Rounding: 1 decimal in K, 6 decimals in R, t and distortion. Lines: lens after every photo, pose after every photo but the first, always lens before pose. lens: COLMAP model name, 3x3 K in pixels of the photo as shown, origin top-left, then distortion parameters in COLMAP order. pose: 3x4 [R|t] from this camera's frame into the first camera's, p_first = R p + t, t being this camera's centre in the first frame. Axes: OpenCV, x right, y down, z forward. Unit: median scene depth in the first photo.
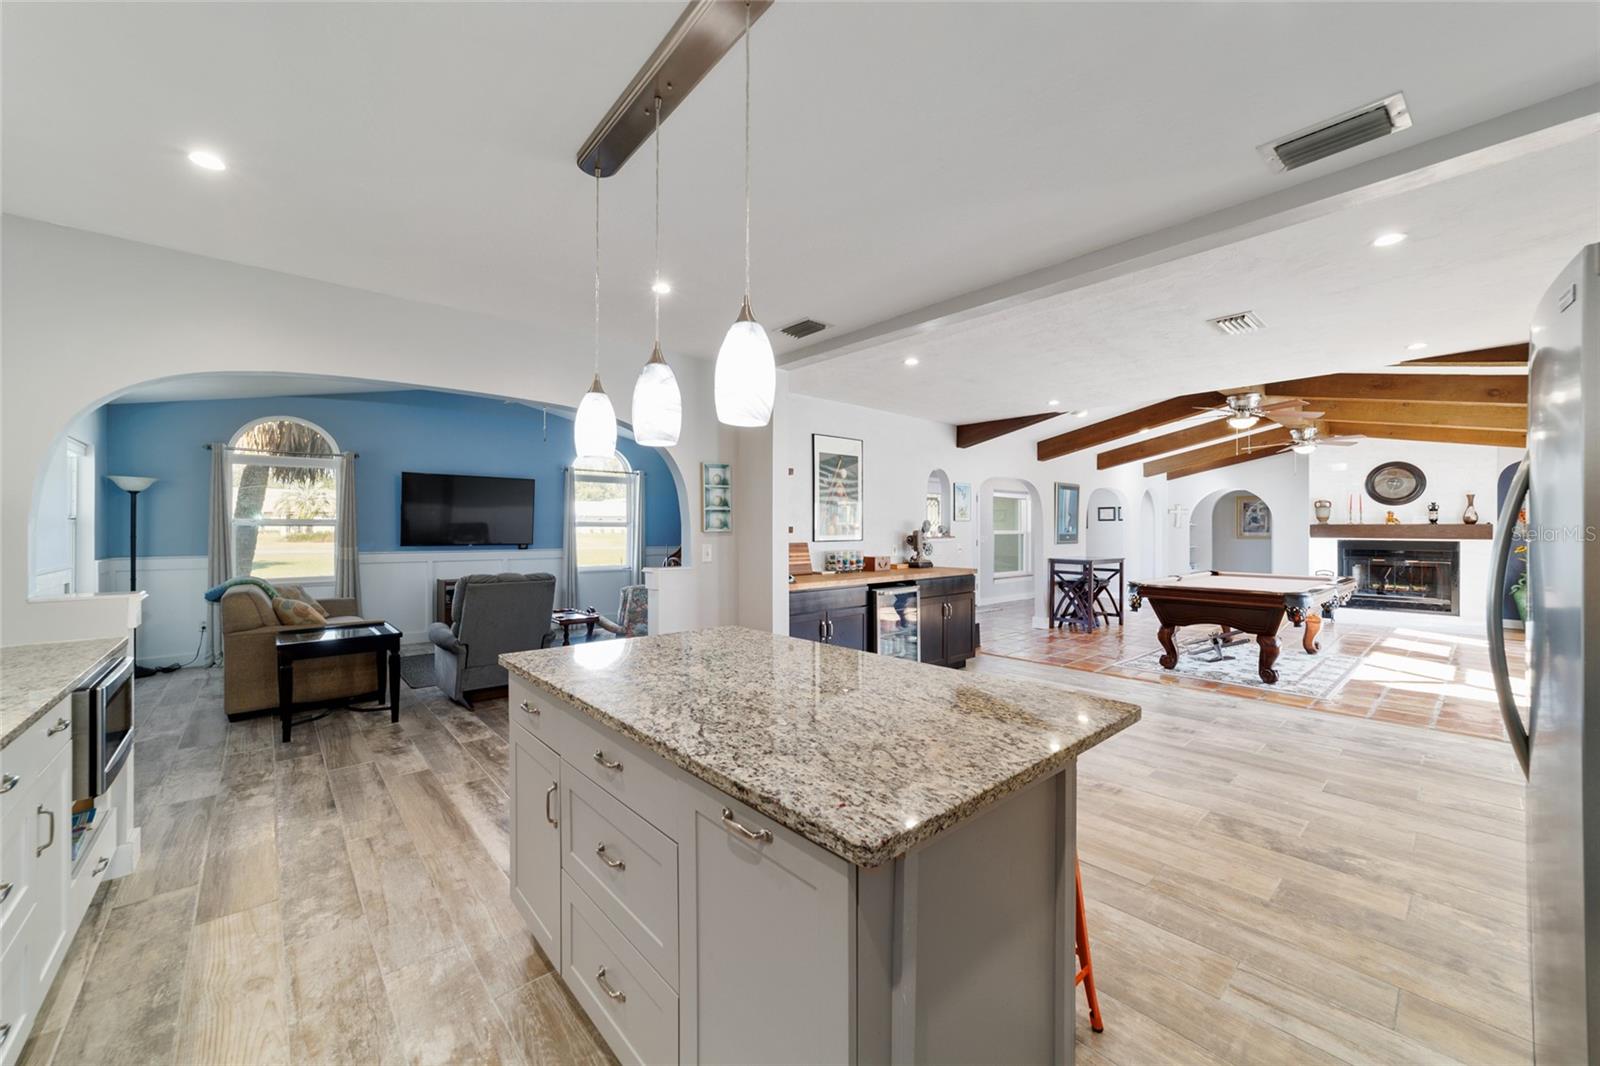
lens RADIAL K [[613.7, 0, 796.9], [0, 613.7, 532.0], [0, 0, 1]] dist [-0.002442, 0.002830]
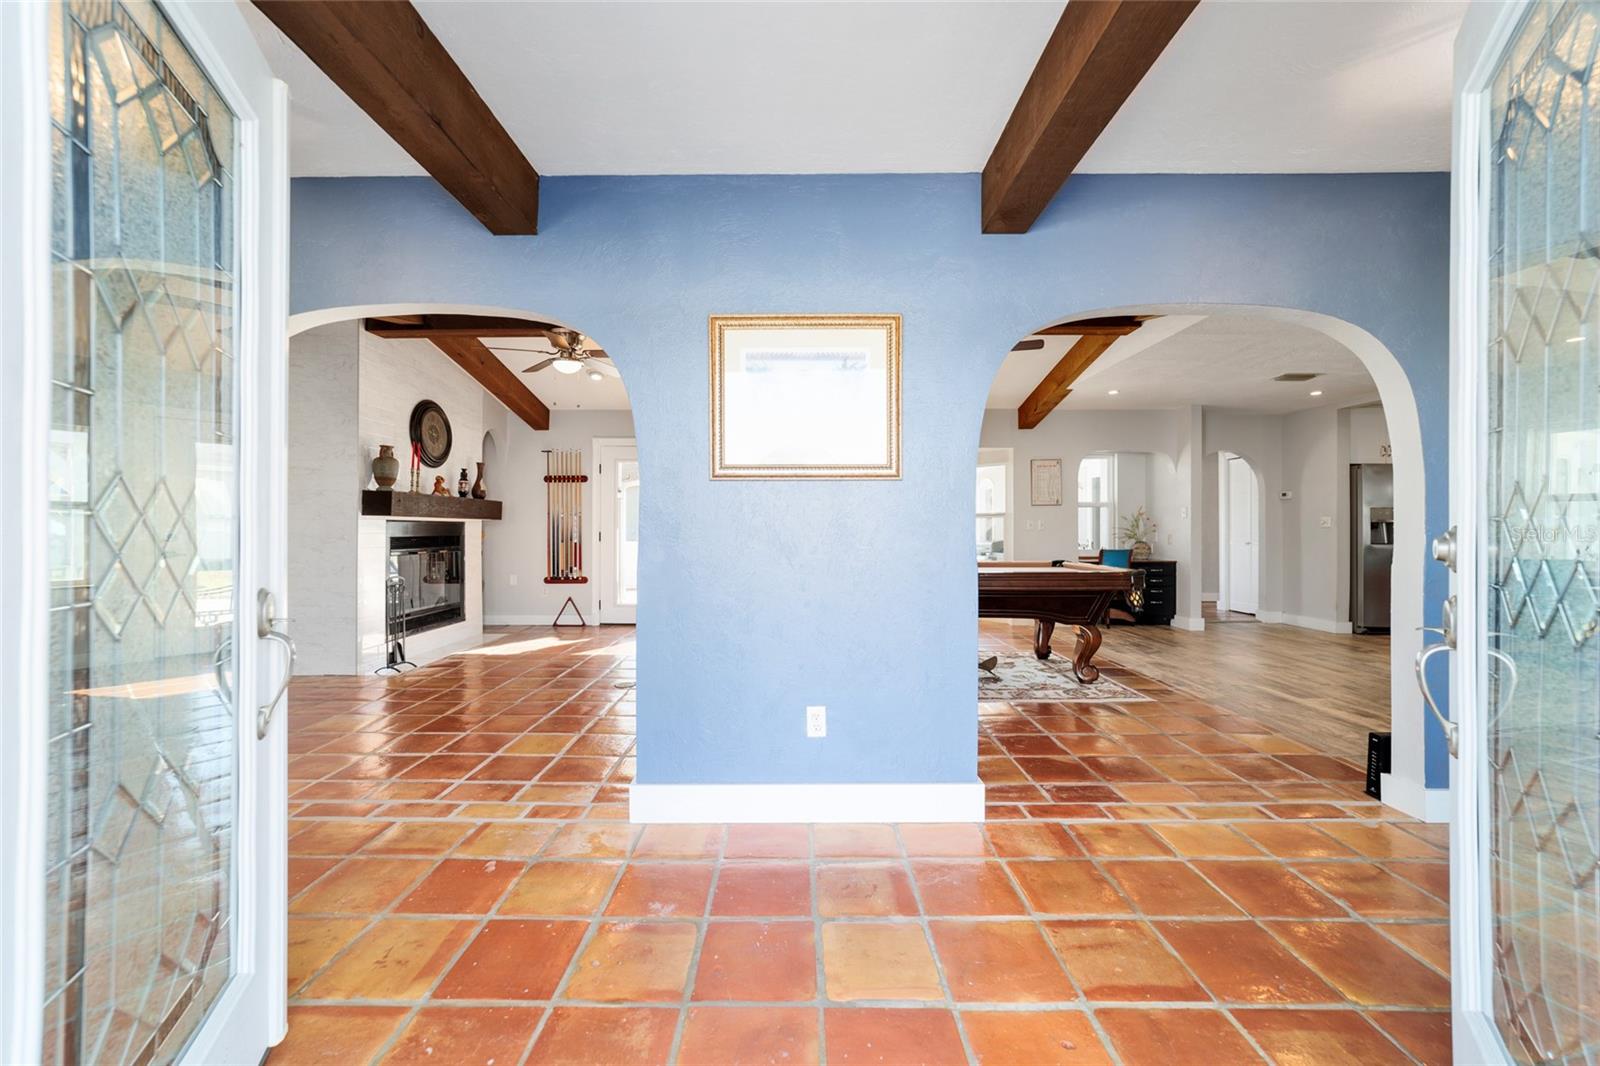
lens RADIAL K [[613.7, 0, 798.4], [0, 613.7, 525.7], [0, 0, 1]] dist [-0.002442, 0.002830]
pose [[-0.741168, -0.001785, 0.671318, 0.341586], [-0.000815, 0.999998, 0.001758, 0.023071], [-0.671320, 0.000756, -0.741168, 1.638887]]
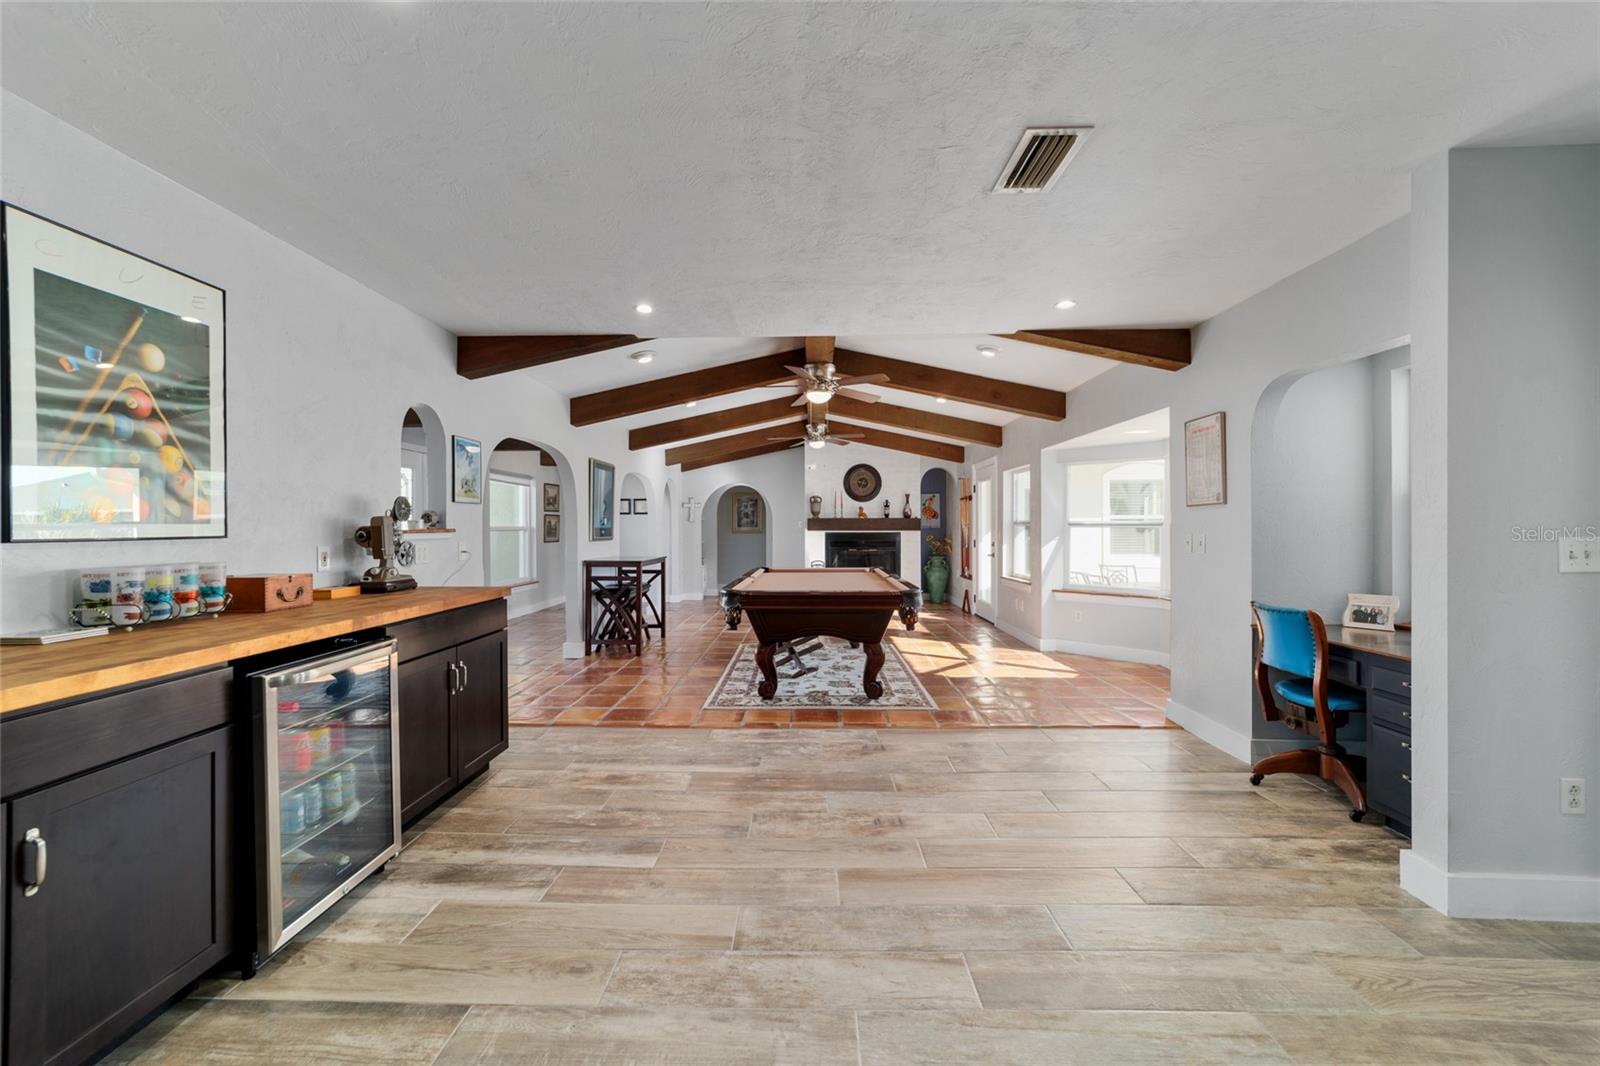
lens RADIAL K [[613.7, 0, 795.4], [0, 613.7, 527.9], [0, 0, 1]] dist [-0.002442, 0.002830]
pose [[0.681411, -0.002827, 0.731895, 0.061896], [0.007023, 0.999972, -0.002677, 0.010199], [-0.731867, 0.006964, 0.681412, 0.415463]]
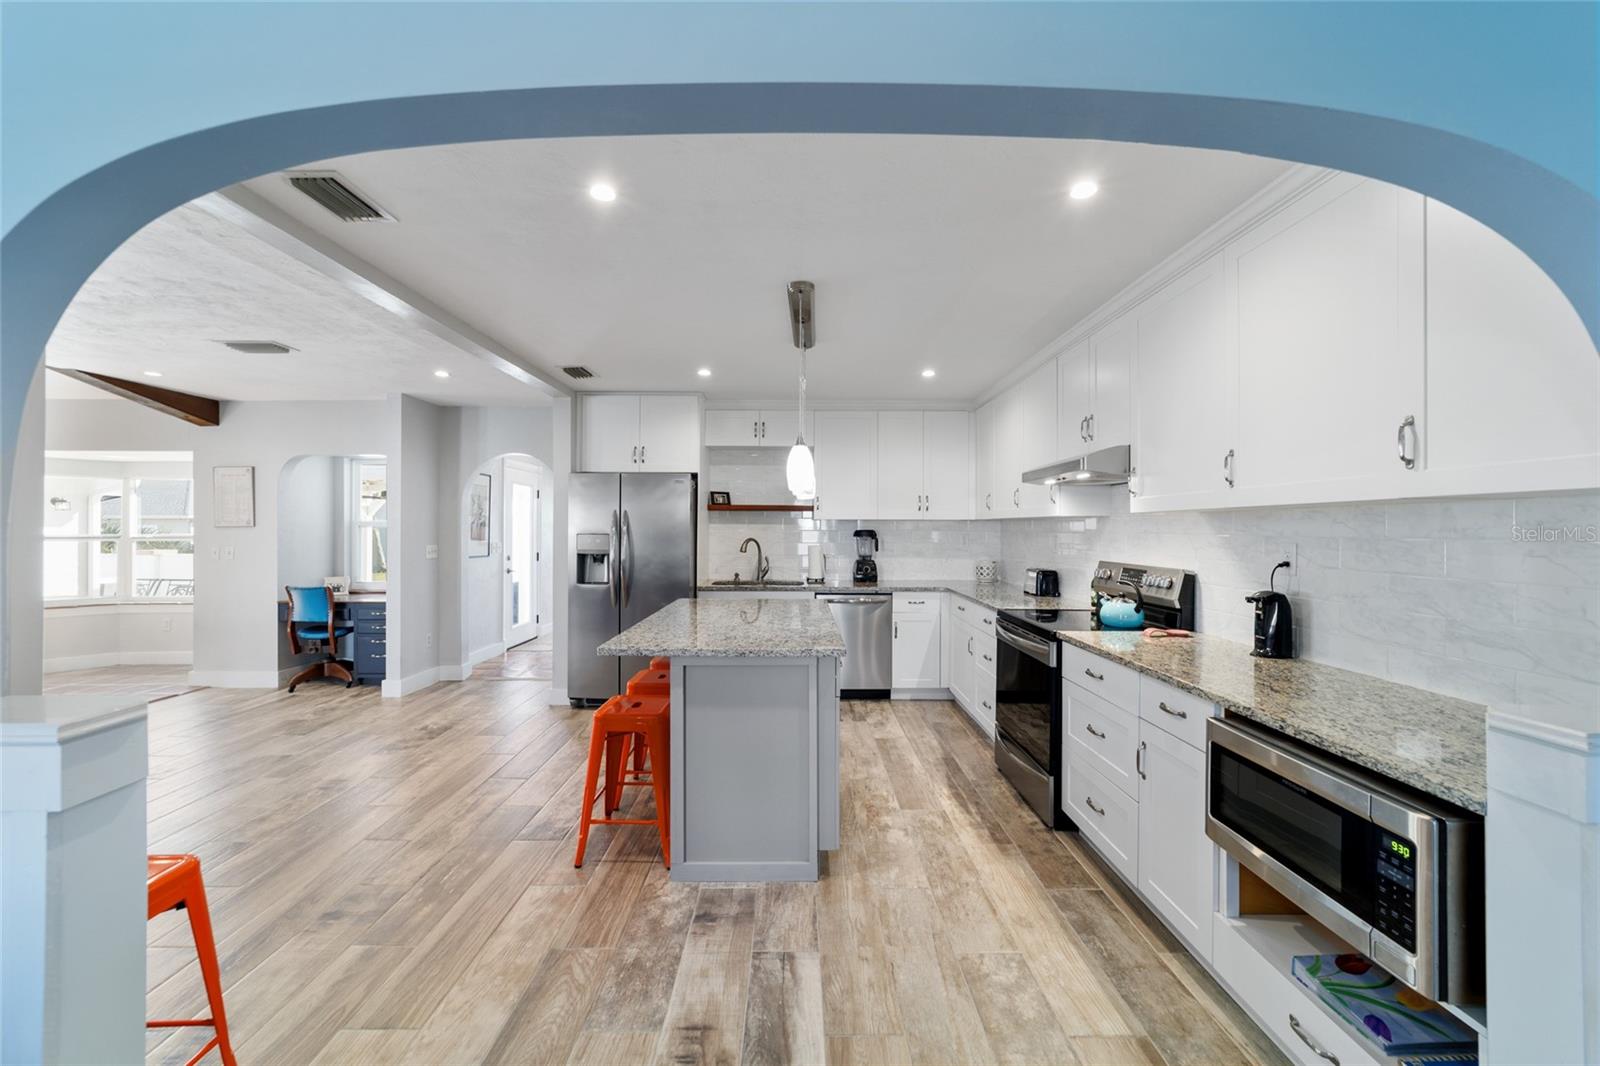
lens RADIAL K [[613.7, 0, 779.3], [0, 613.7, 528.3], [0, 0, 1]] dist [-0.002442, 0.002830]
pose [[-0.729884, -0.000551, 0.683571, -0.390662], [0.000956, 0.999998, 0.001826, -0.009602], [-0.683571, 0.001986, -0.729881, 0.635770]]
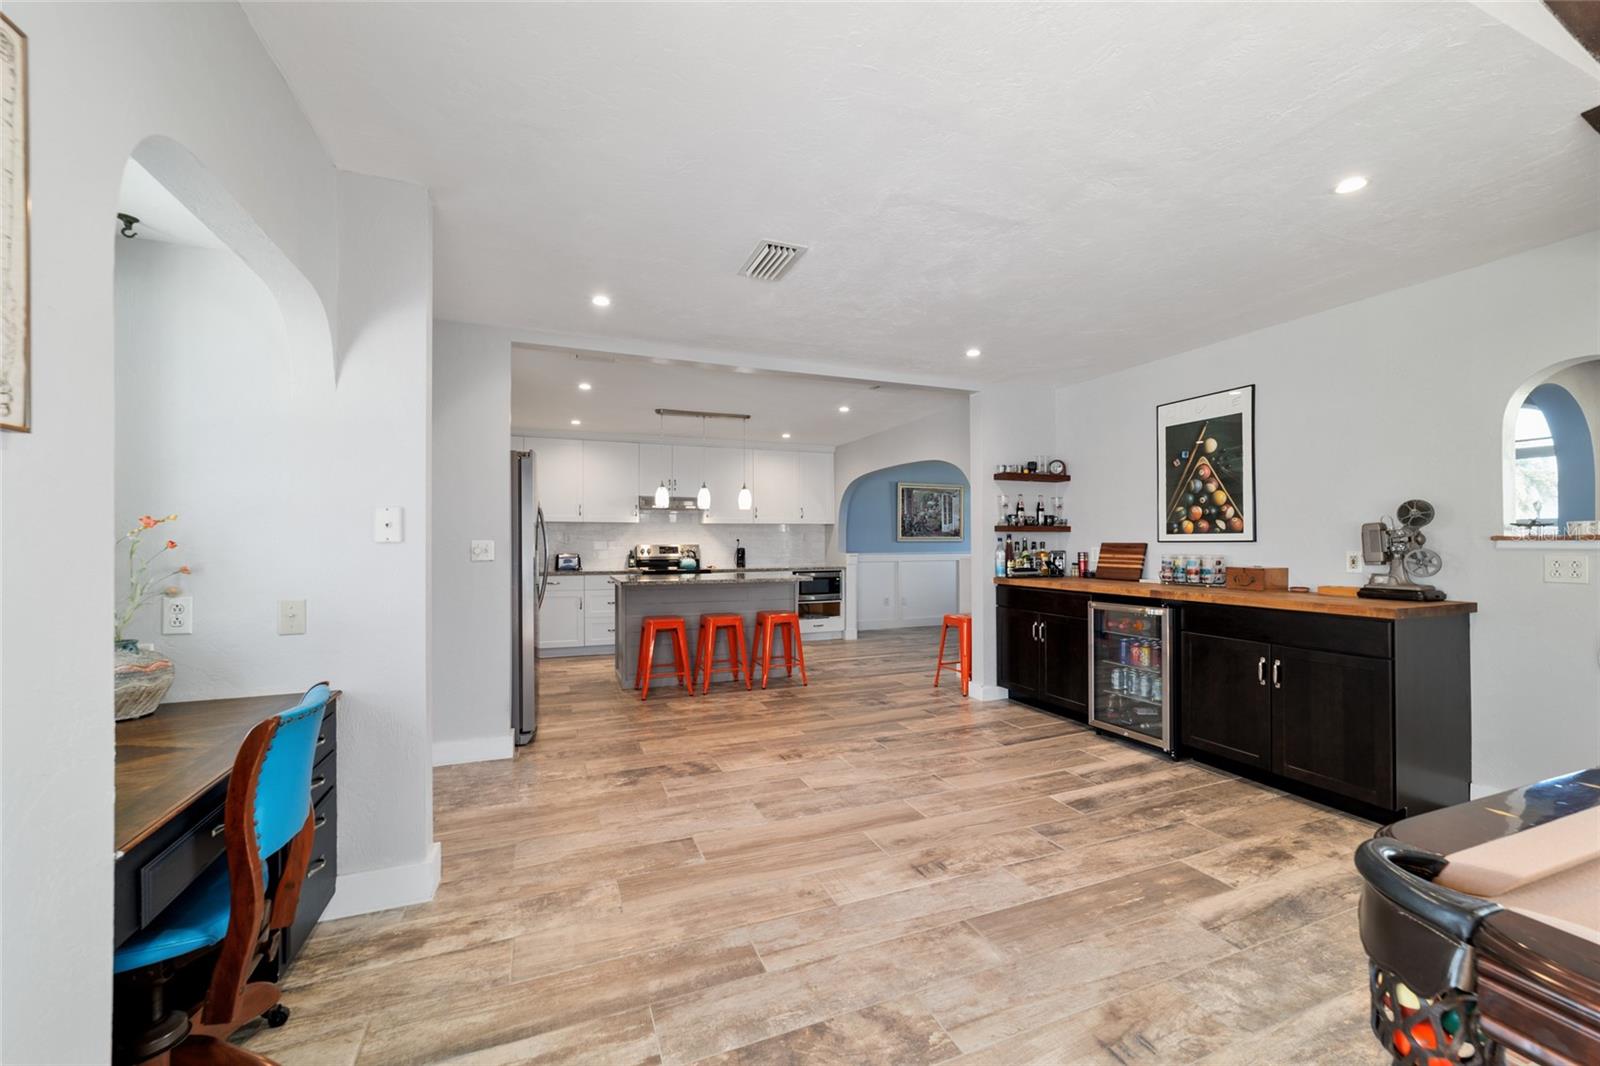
lens RADIAL K [[613.7, 0, 790.3], [0, 613.7, 539.4], [0, 0, 1]] dist [-0.002442, 0.002830]
pose [[-0.342387, -0.002423, -0.939556, 0.796053], [-0.003380, 0.999993, -0.001347, 0.012820], [0.939553, 0.002714, -0.342393, 0.705508]]
